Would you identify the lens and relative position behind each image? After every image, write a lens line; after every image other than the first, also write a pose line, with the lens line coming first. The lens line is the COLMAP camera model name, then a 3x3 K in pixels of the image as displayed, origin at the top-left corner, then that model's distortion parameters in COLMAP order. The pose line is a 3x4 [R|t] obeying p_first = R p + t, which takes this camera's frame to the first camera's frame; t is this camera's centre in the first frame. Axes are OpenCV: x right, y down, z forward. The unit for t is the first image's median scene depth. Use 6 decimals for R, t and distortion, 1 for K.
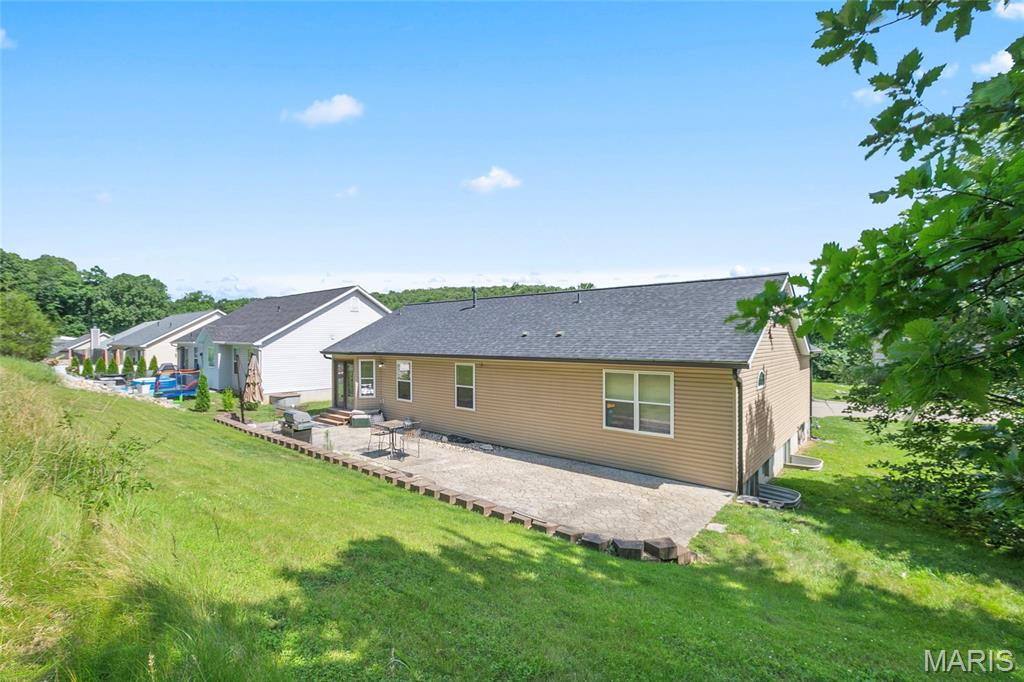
lens RADIAL K [[457.7, 0, 518.2], [0, 457.7, 334.8], [0, 0, 1]] dist [-0.022933, -0.000588]
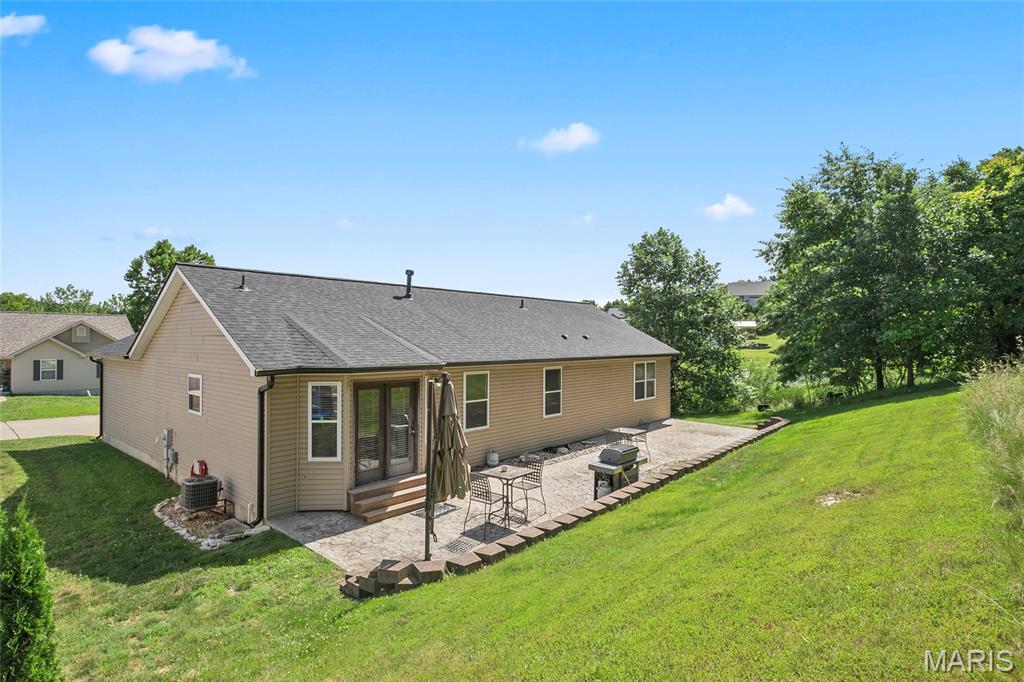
lens RADIAL K [[526.9, 0, 516.0], [0, 526.9, 343.5], [0, 0, 1]] dist [0.004366, 0.000061]
pose [[0.032327, 0.004466, 0.999467, -1.254880], [-0.002386, 0.999988, -0.004391, 0.020358], [-0.999474, -0.002243, 0.032338, 1.093174]]
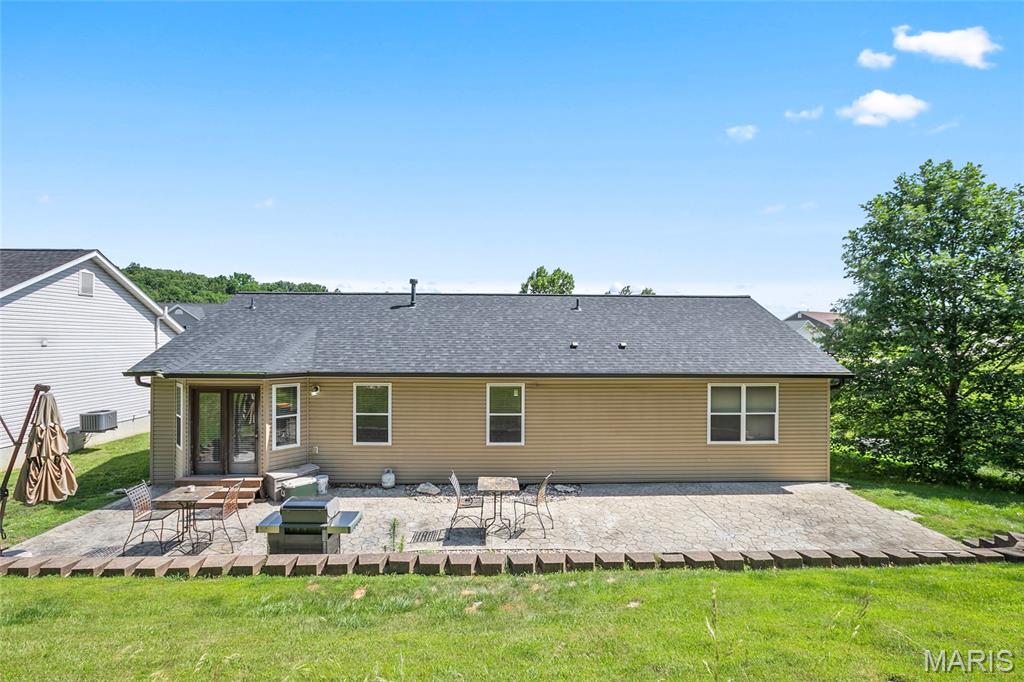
lens RADIAL K [[457.7, 0, 515.3], [0, 457.7, 343.5], [0, 0, 1]] dist [-0.022933, -0.000588]
pose [[0.746999, 0.005506, 0.664803, -0.631480], [-0.013091, 0.999894, 0.006429, -0.008311], [-0.664696, -0.013506, 0.746991, 0.454631]]
